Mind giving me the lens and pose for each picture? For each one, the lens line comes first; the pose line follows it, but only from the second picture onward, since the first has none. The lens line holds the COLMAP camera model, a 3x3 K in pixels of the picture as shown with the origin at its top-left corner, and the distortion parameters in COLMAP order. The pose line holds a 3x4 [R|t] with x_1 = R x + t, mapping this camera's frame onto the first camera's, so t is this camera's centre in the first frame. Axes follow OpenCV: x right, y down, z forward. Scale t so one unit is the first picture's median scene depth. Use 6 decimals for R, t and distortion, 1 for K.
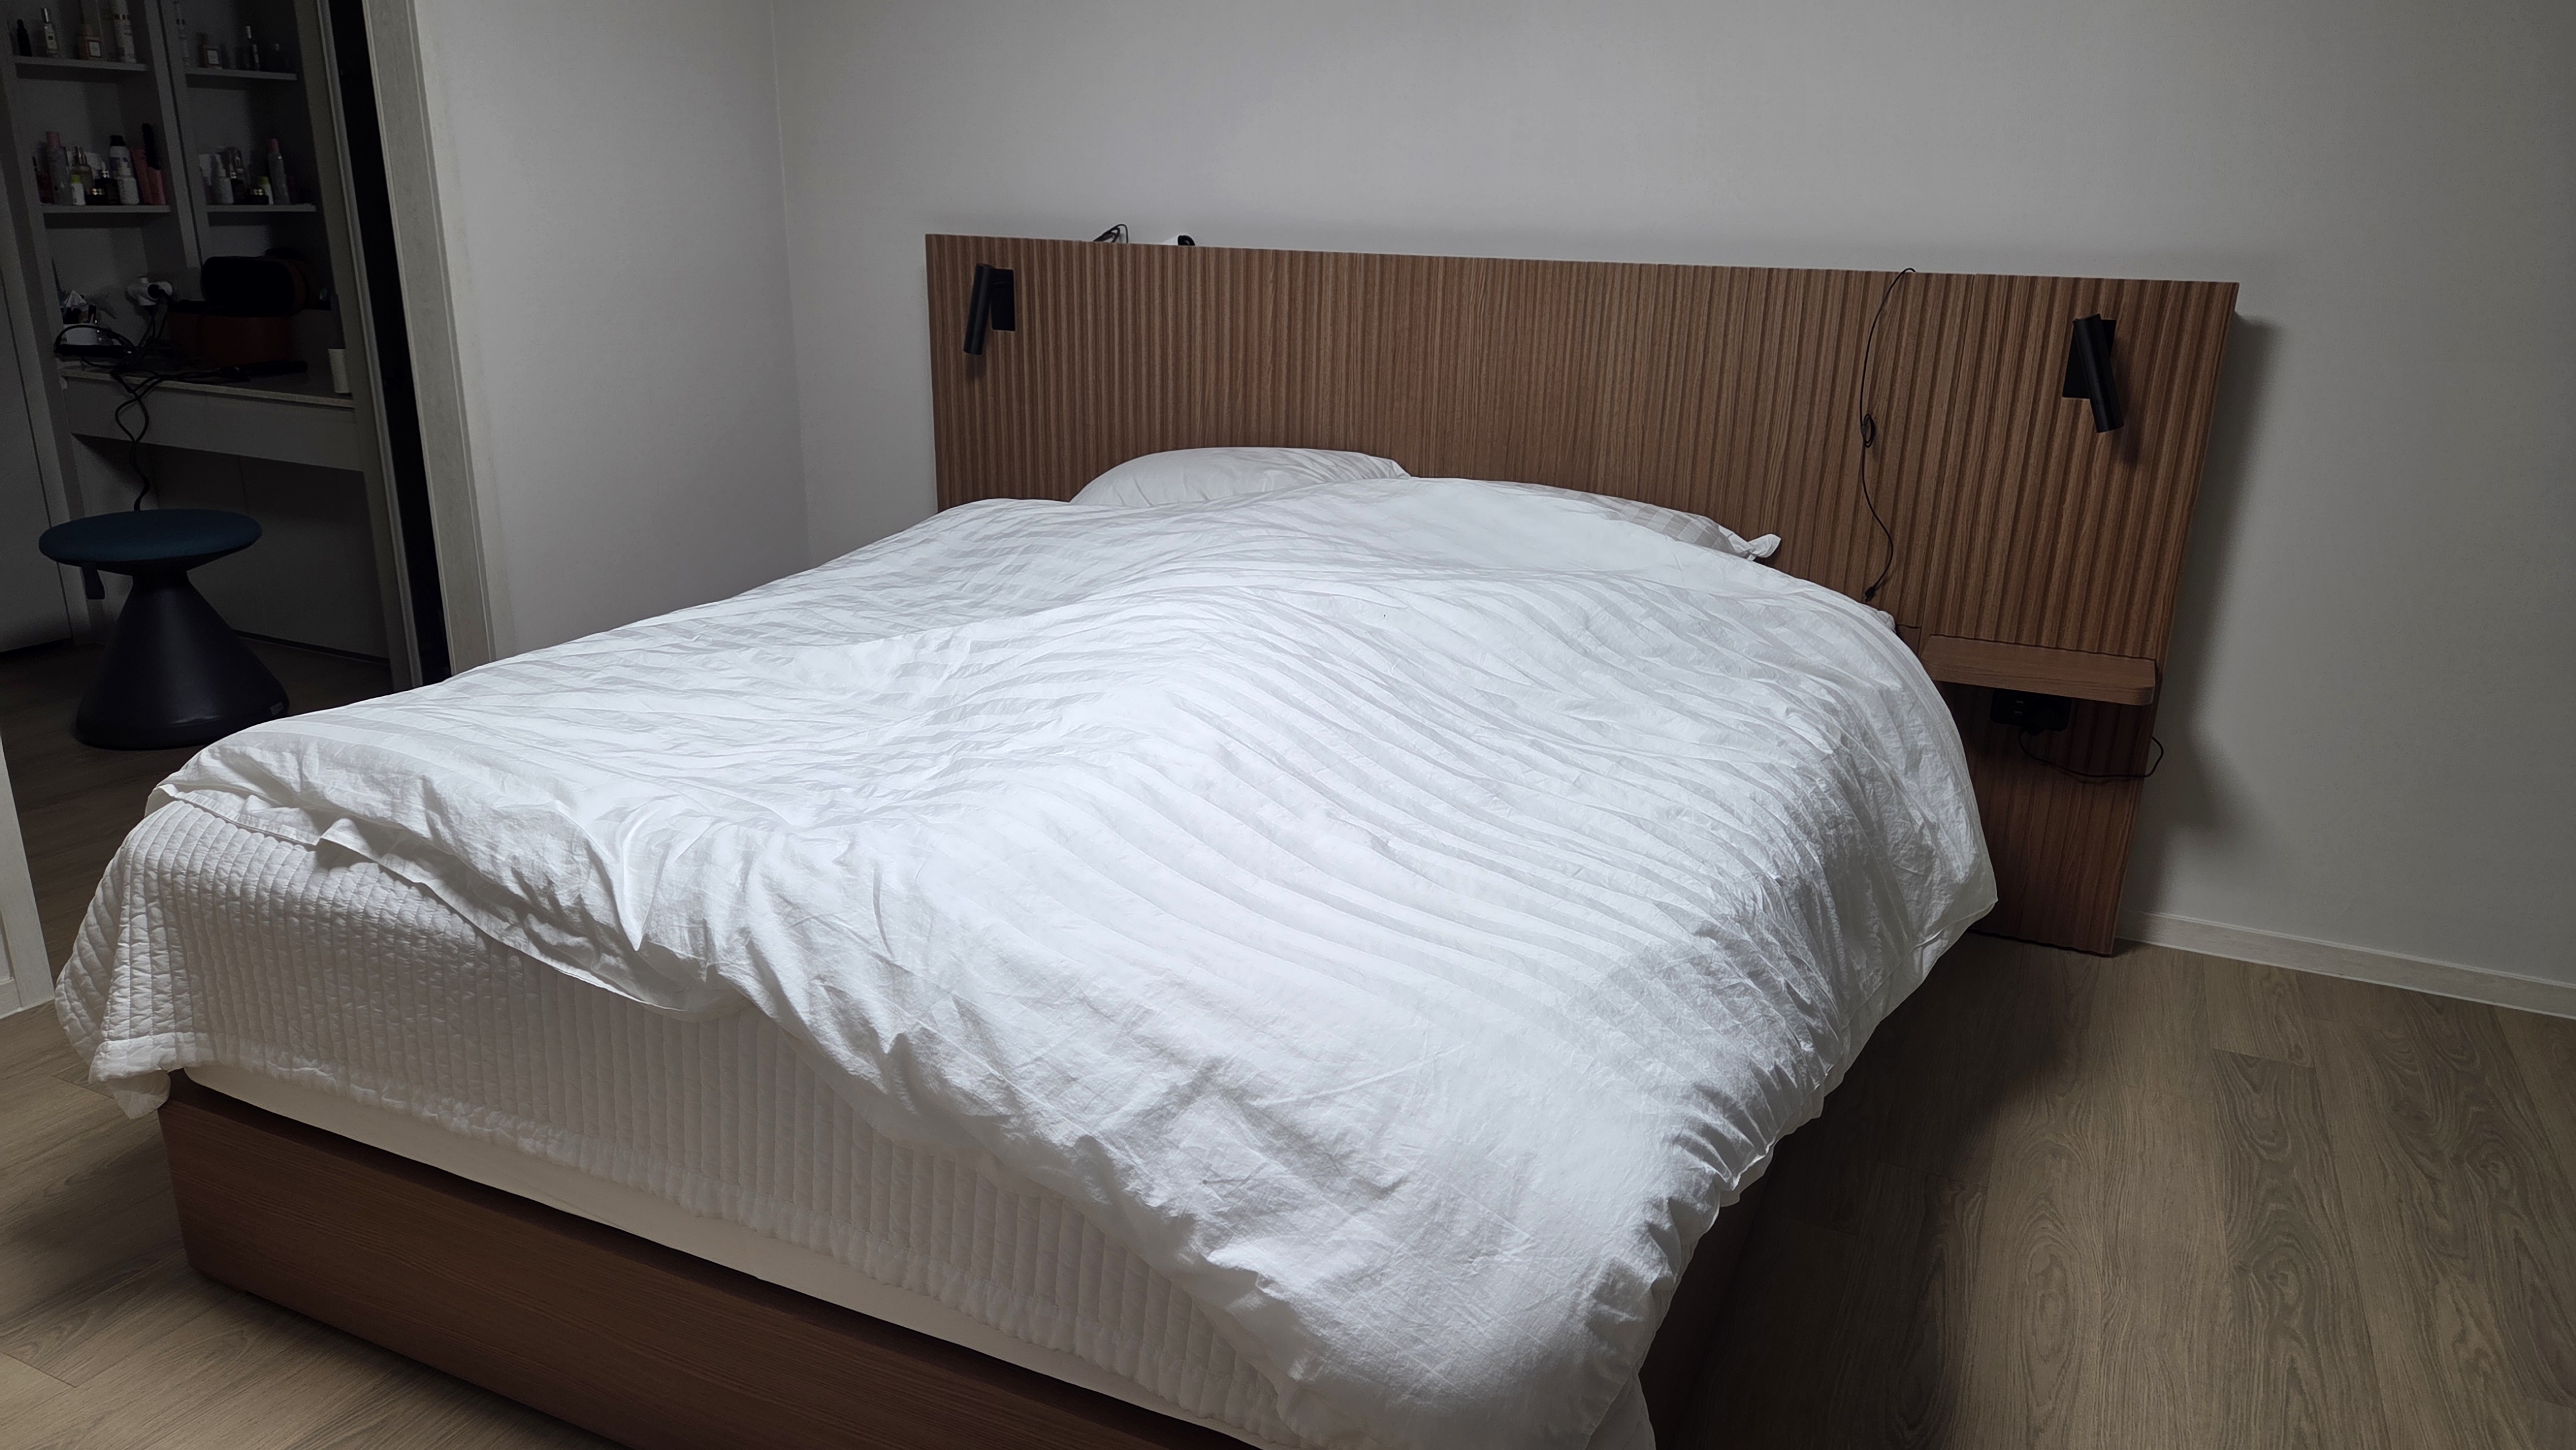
lens RADIAL K [[1802.6, 0, 1288.0], [0, 1802.6, 725.0], [0, 0, 1]] dist [0.028971, -0.002394]
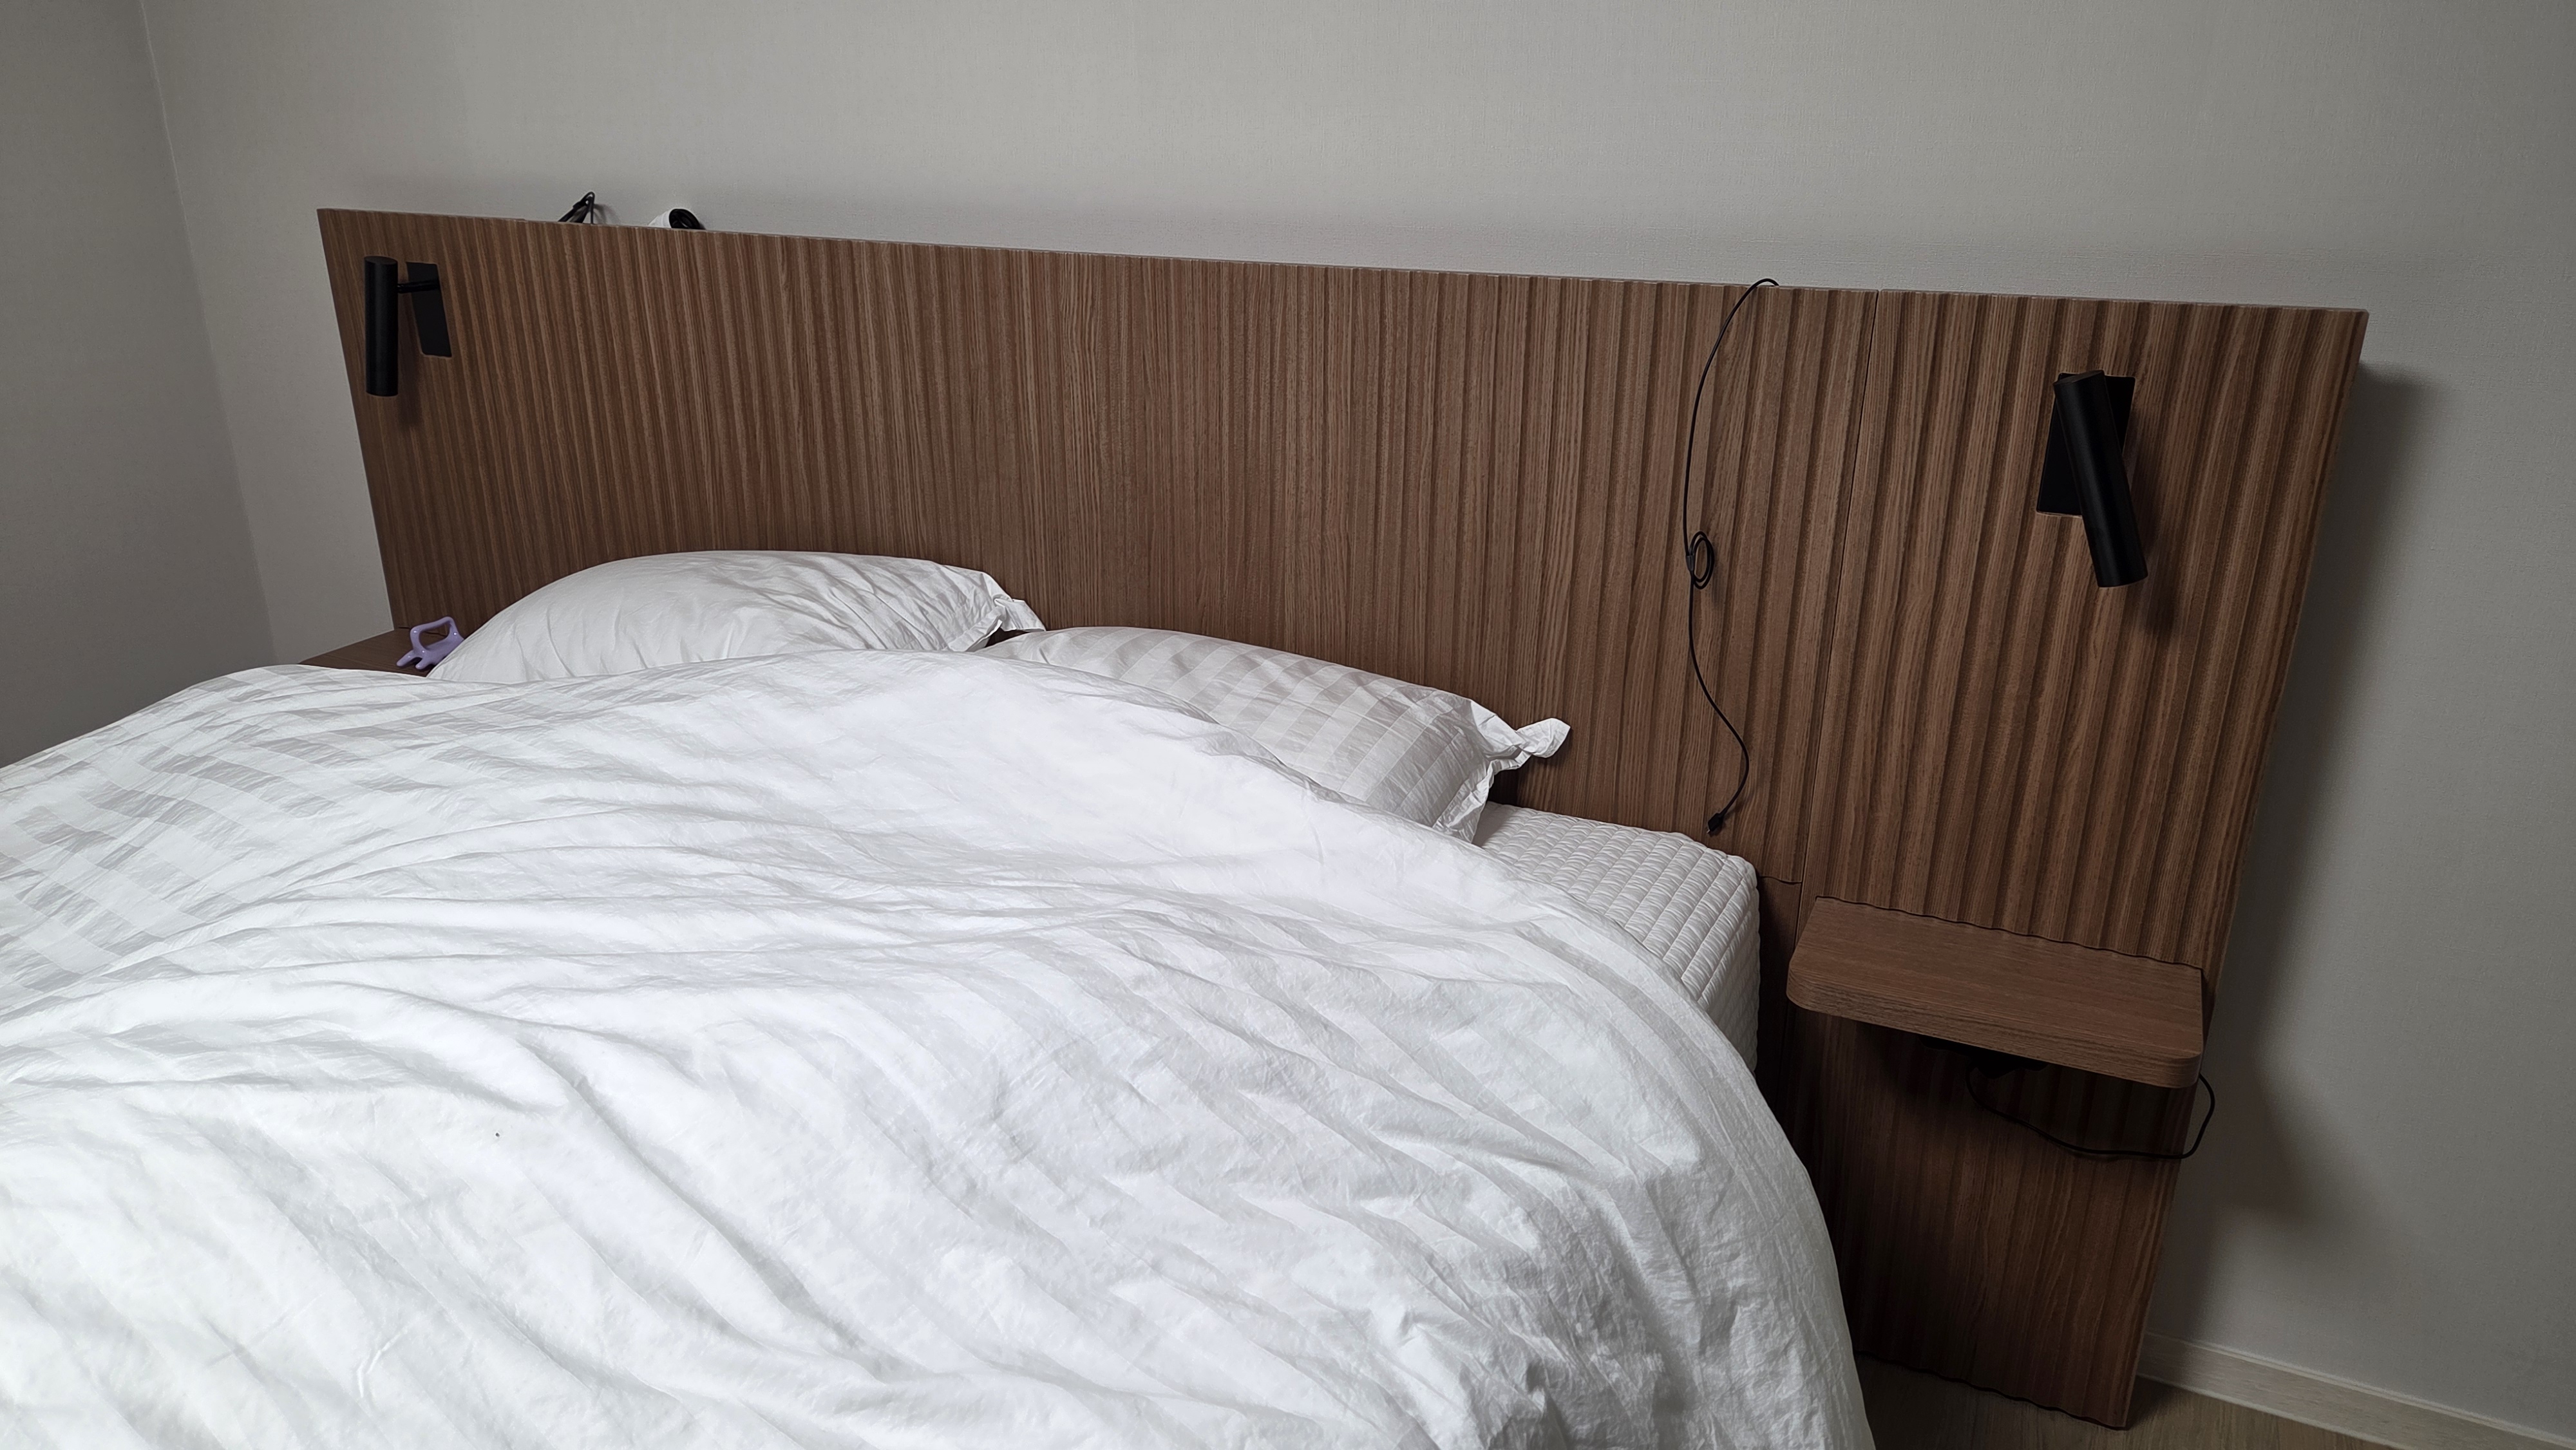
lens RADIAL K [[1809.5, 0, 1288.0], [0, 1809.5, 725.0], [0, 0, 1]] dist [0.036842, -0.000397]
pose [[0.999889, -0.012066, -0.008763, 0.195443], [0.012418, 0.999071, 0.041271, -0.137075], [0.008257, -0.041375, 0.999110, 0.424024]]
